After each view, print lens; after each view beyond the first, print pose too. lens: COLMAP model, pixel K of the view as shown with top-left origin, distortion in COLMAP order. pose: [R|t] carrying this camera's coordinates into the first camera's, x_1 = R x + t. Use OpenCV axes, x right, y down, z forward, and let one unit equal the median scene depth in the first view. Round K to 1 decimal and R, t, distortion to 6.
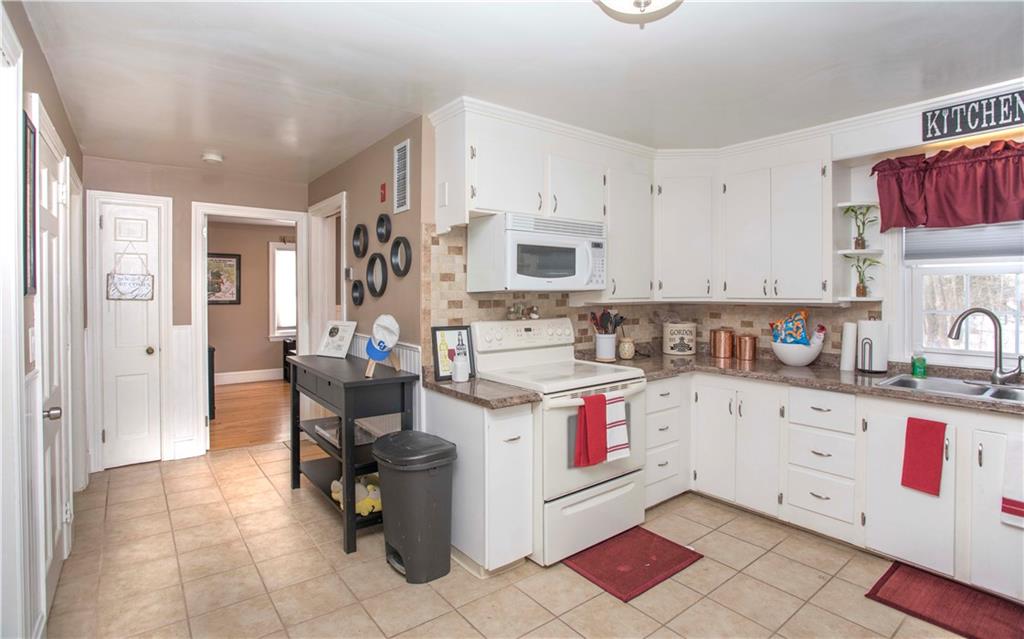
lens RADIAL K [[531.9, 0, 511.0], [0, 531.9, 296.7], [0, 0, 1]] dist [0.001290, 0.001062]
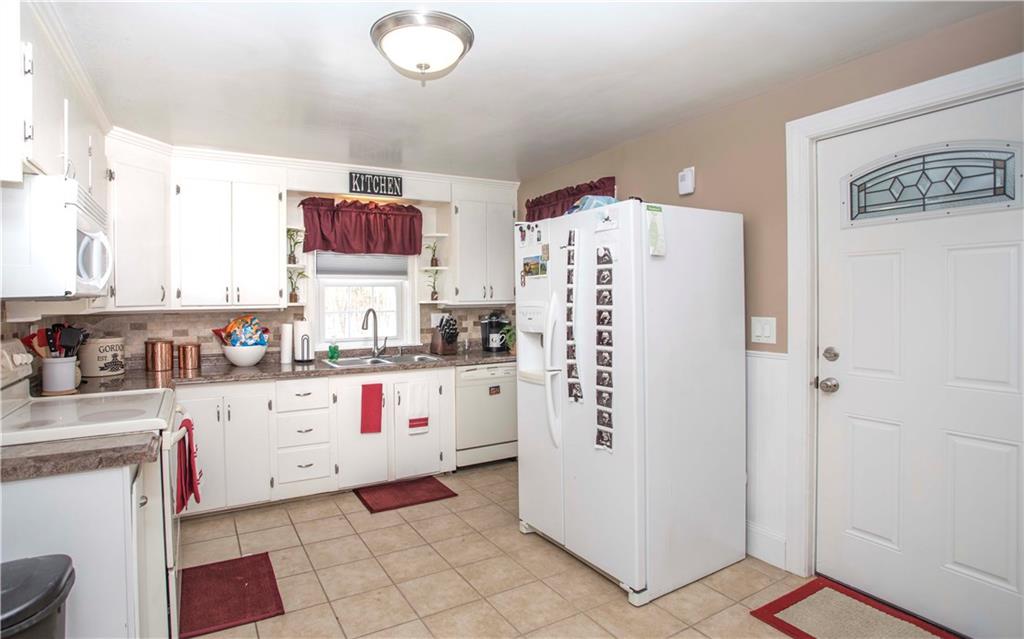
lens RADIAL K [[528.3, 0, 509.9], [0, 528.3, 307.3], [0, 0, 1]] dist [-0.000263, 0.000327]
pose [[0.155045, -0.013242, 0.987819, -0.512245], [0.022338, 0.999701, 0.009895, 0.011034], [-0.987655, 0.020532, 0.155295, 0.328576]]
